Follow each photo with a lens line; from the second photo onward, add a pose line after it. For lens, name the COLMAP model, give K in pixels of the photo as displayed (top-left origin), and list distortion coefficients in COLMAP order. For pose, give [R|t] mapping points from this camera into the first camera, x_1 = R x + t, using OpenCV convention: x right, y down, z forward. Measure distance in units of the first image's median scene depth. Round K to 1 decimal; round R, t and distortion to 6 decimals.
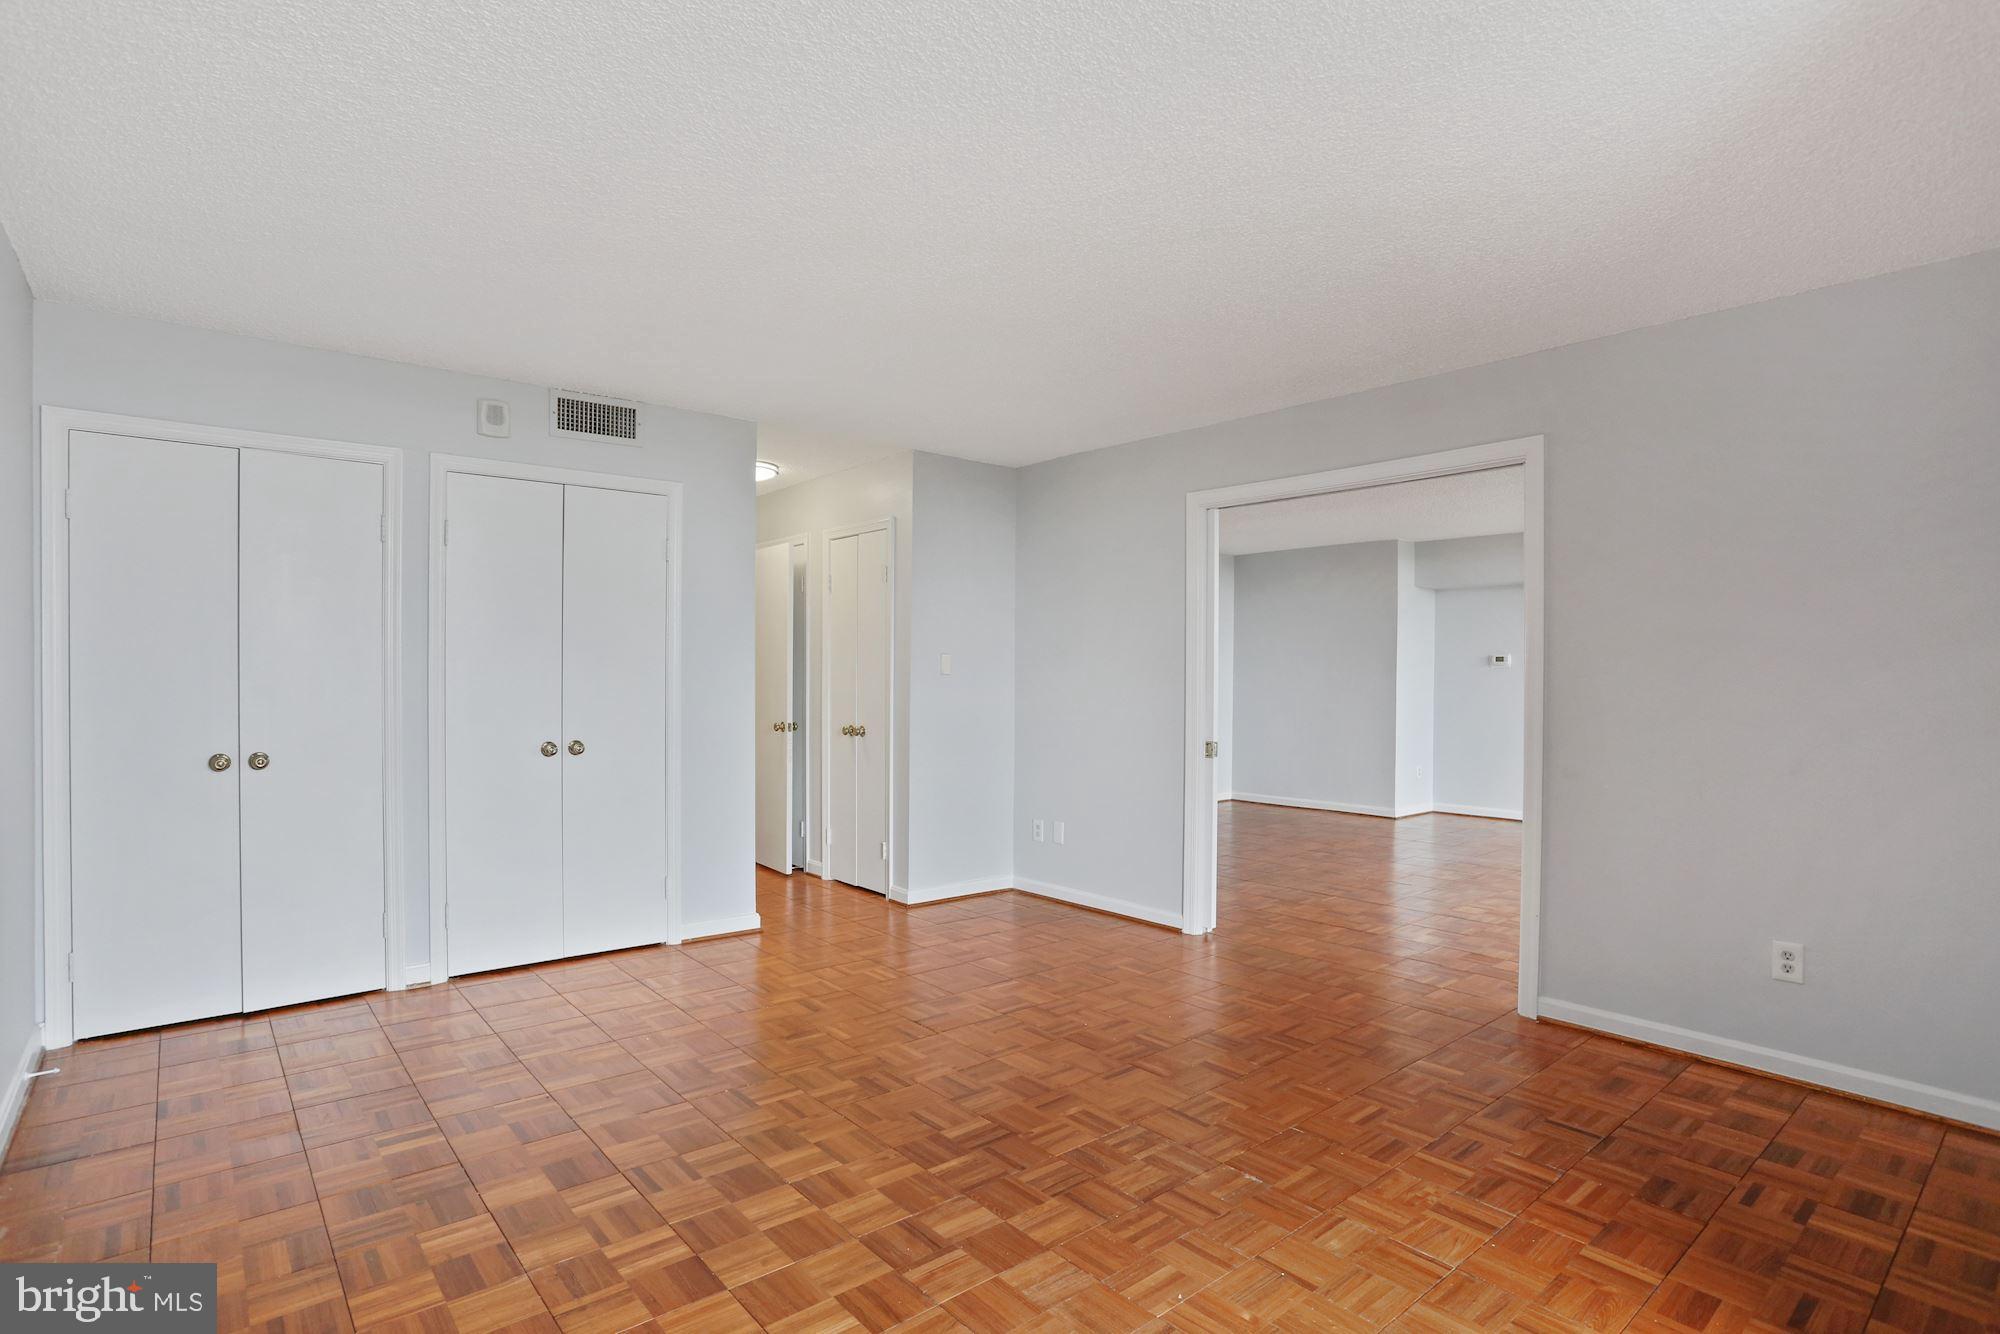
lens RADIAL K [[1014.4, 0, 1000.0], [0, 1014.4, 667.0], [0, 0, 1]] dist [-0.073206, 0.035756]
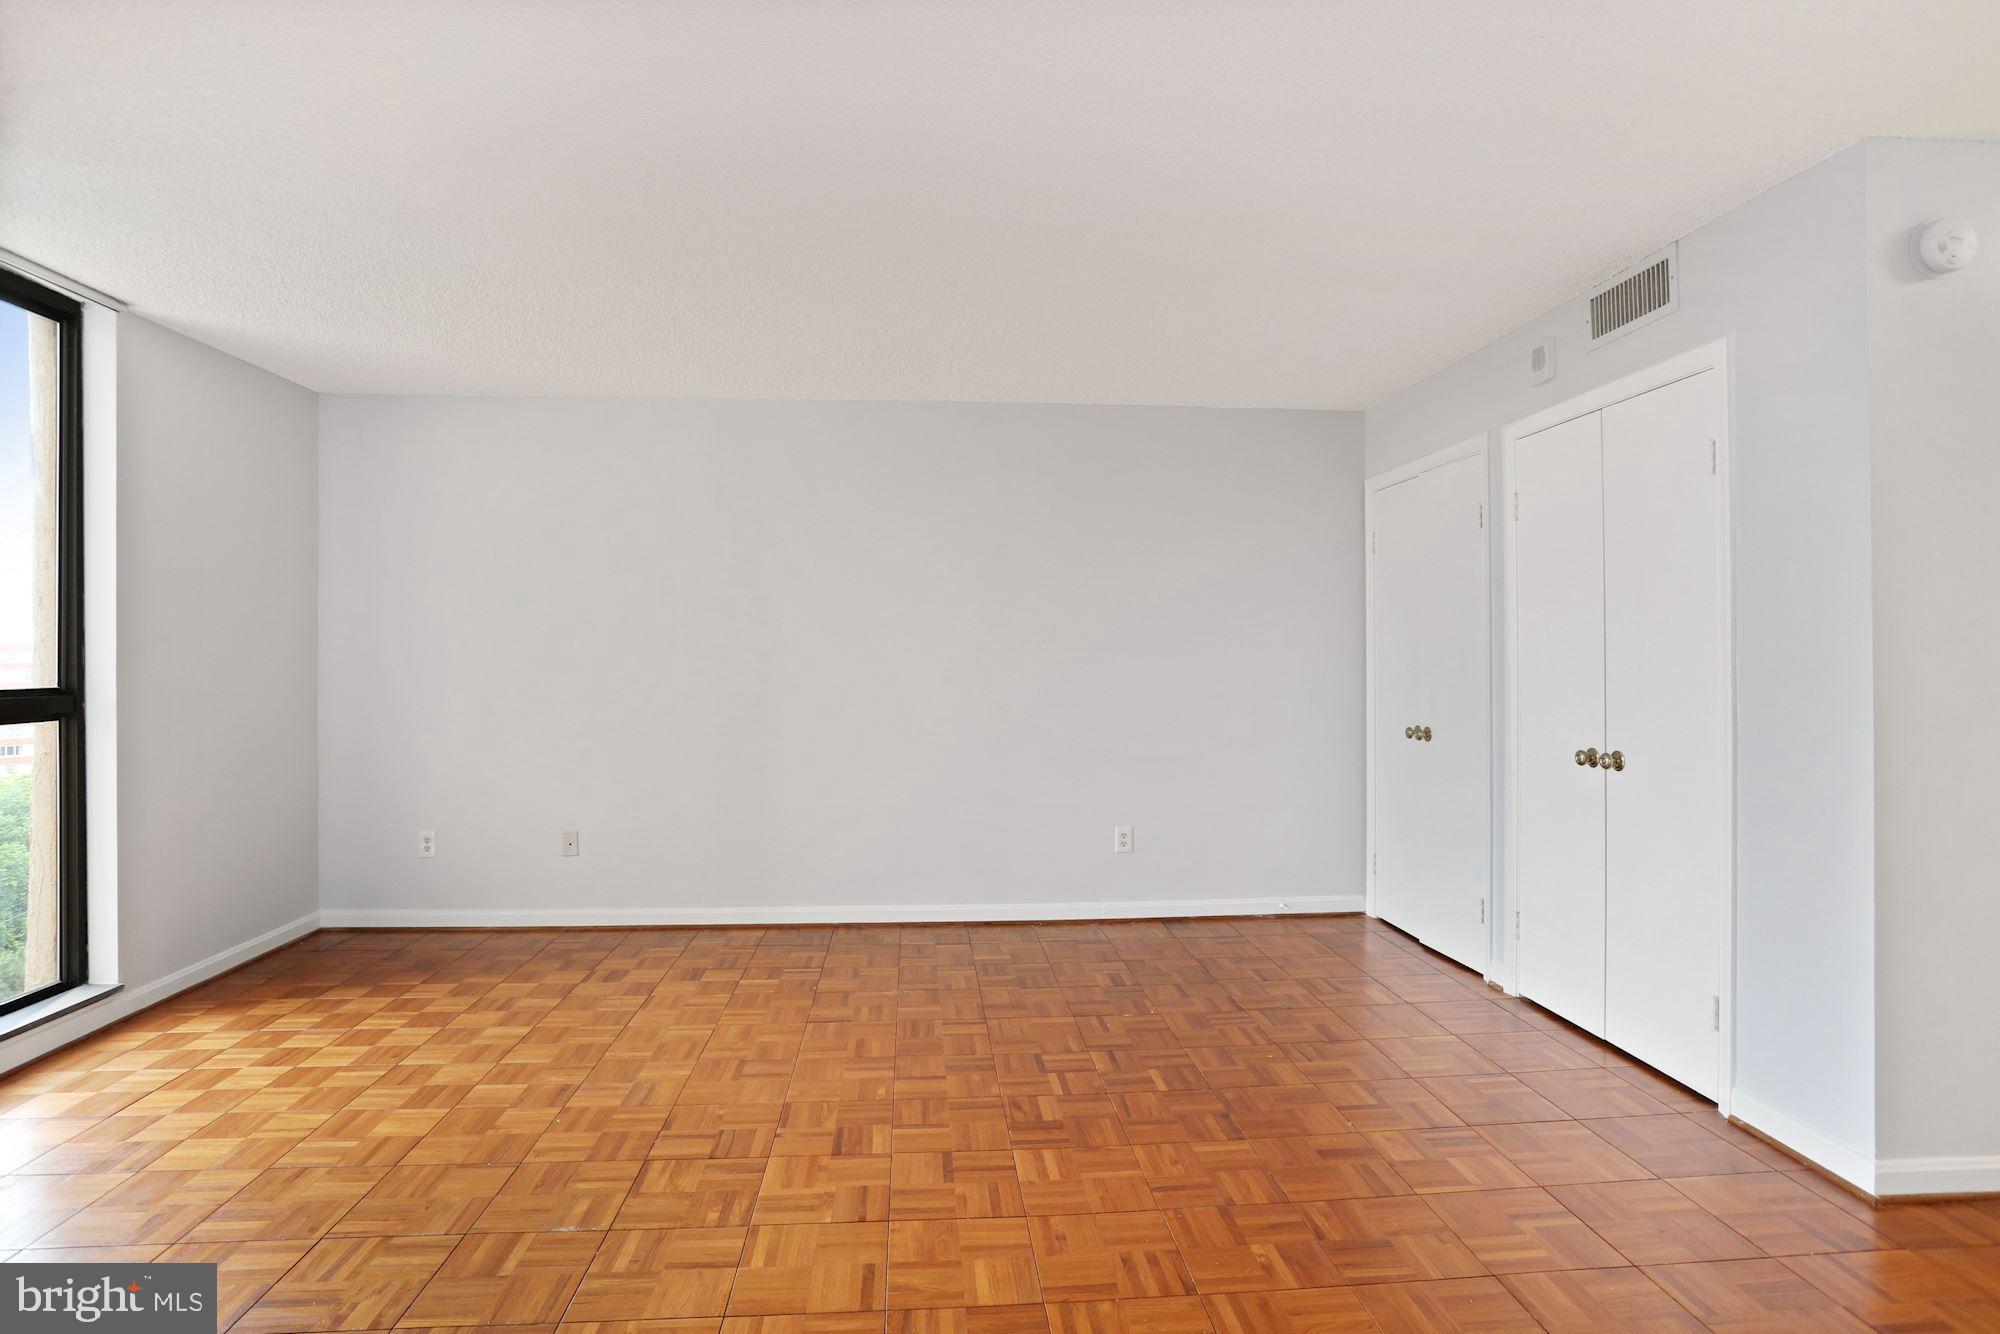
lens RADIAL K [[996.2, 0, 980.7], [0, 996.2, 640.3], [0, 0, 1]] dist [-0.076885, 0.032992]
pose [[-0.595672, -0.019450, -0.802992, 0.464151], [-0.000901, 0.999722, -0.023547, 0.010572], [0.803227, -0.013303, -0.595524, 1.152243]]
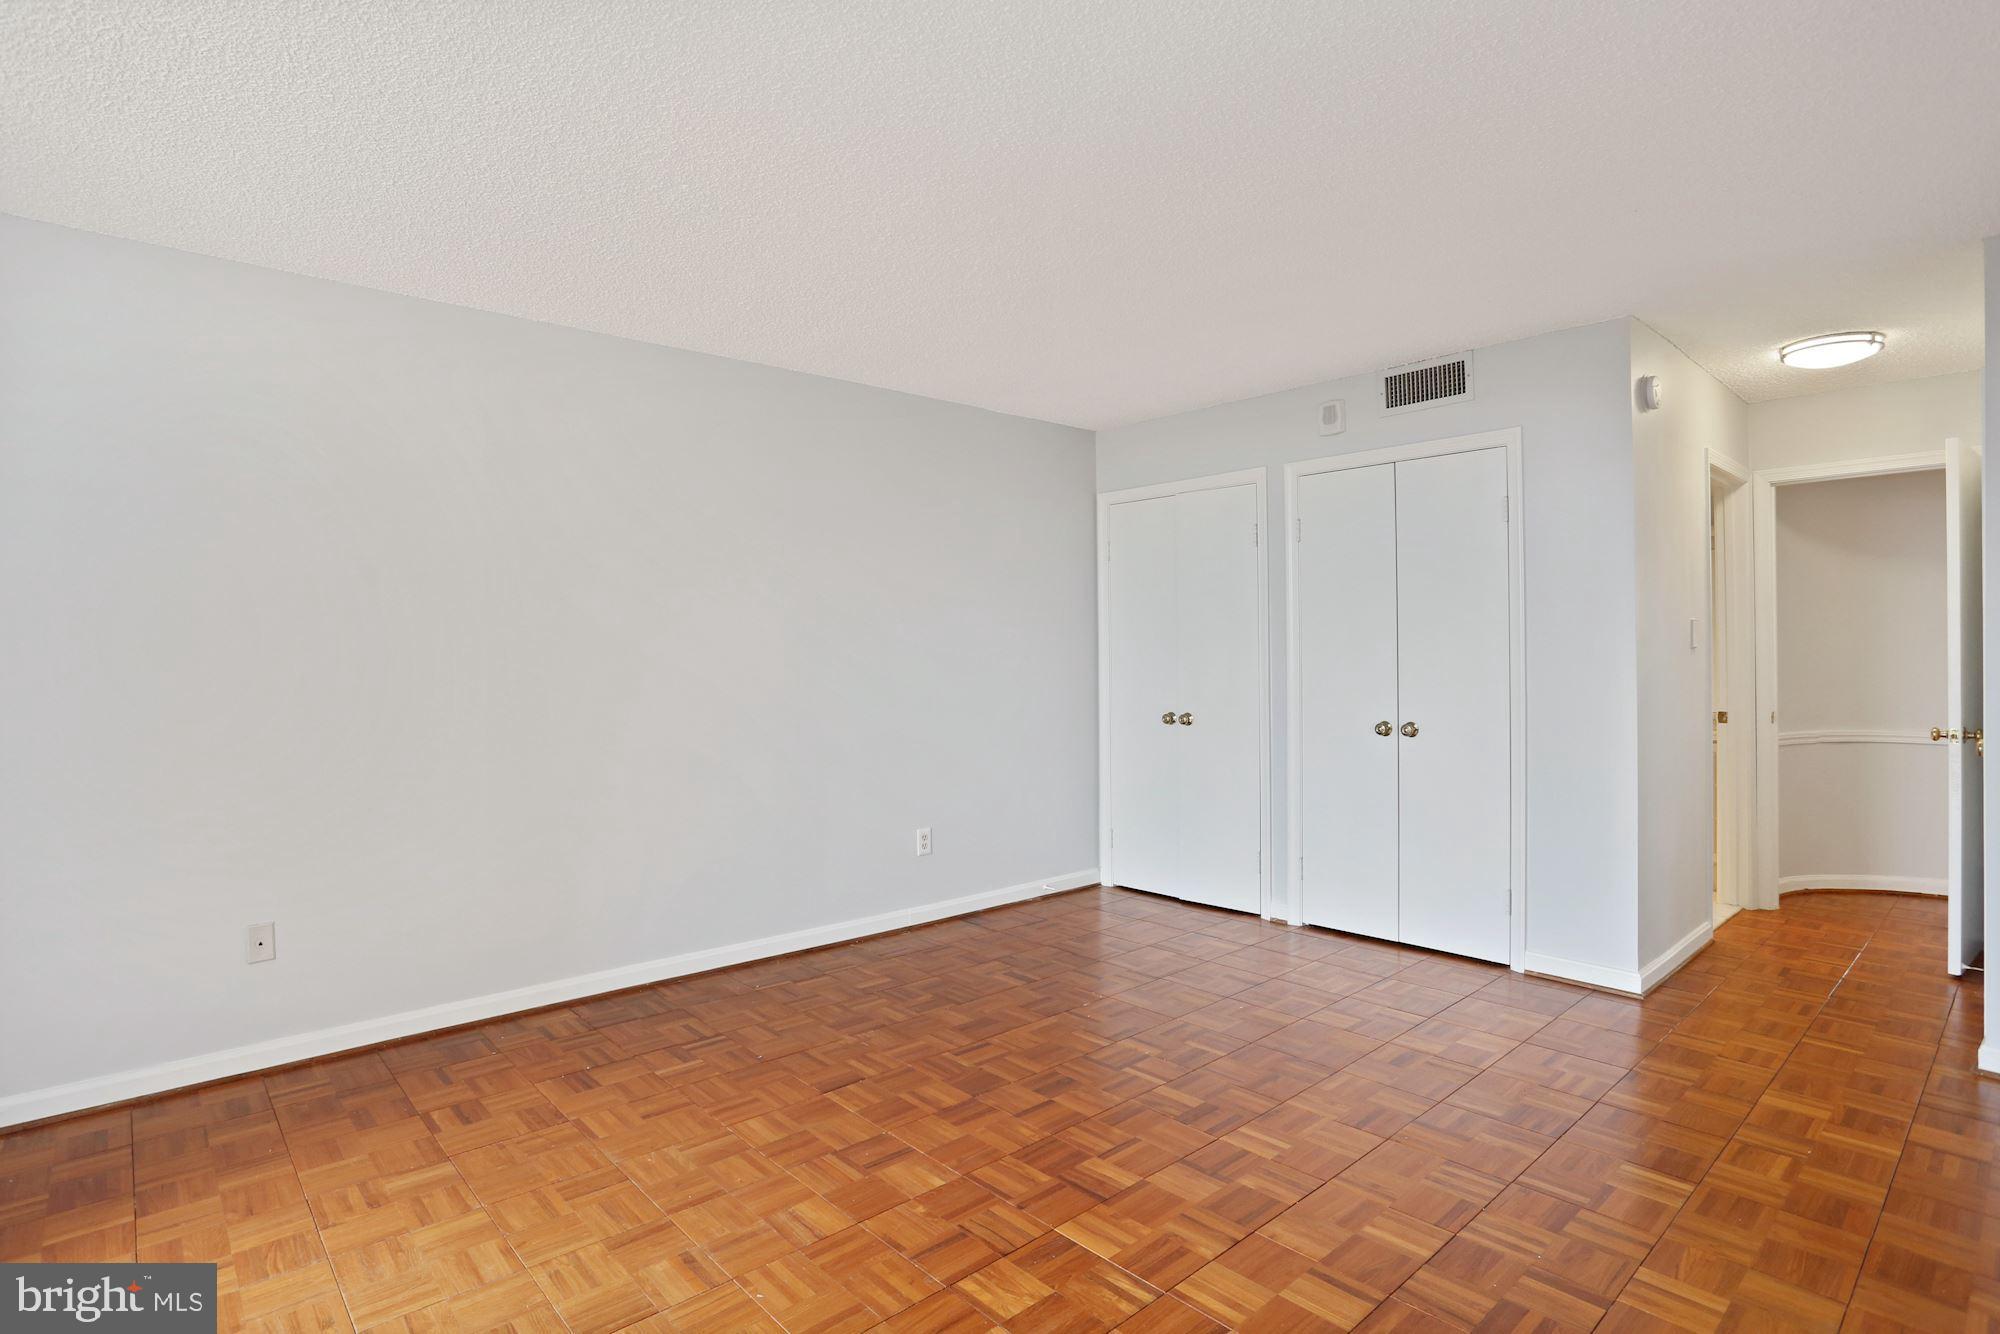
lens RADIAL K [[1018.5, 0, 979.9], [0, 1018.5, 650.7], [0, 0, 1]] dist [-0.075443, 0.030990]
pose [[0.022121, -0.008941, -0.999715, 0.594605], [0.009569, 0.999916, -0.008731, 0.008789], [0.999710, -0.009373, 0.022205, 0.616485]]
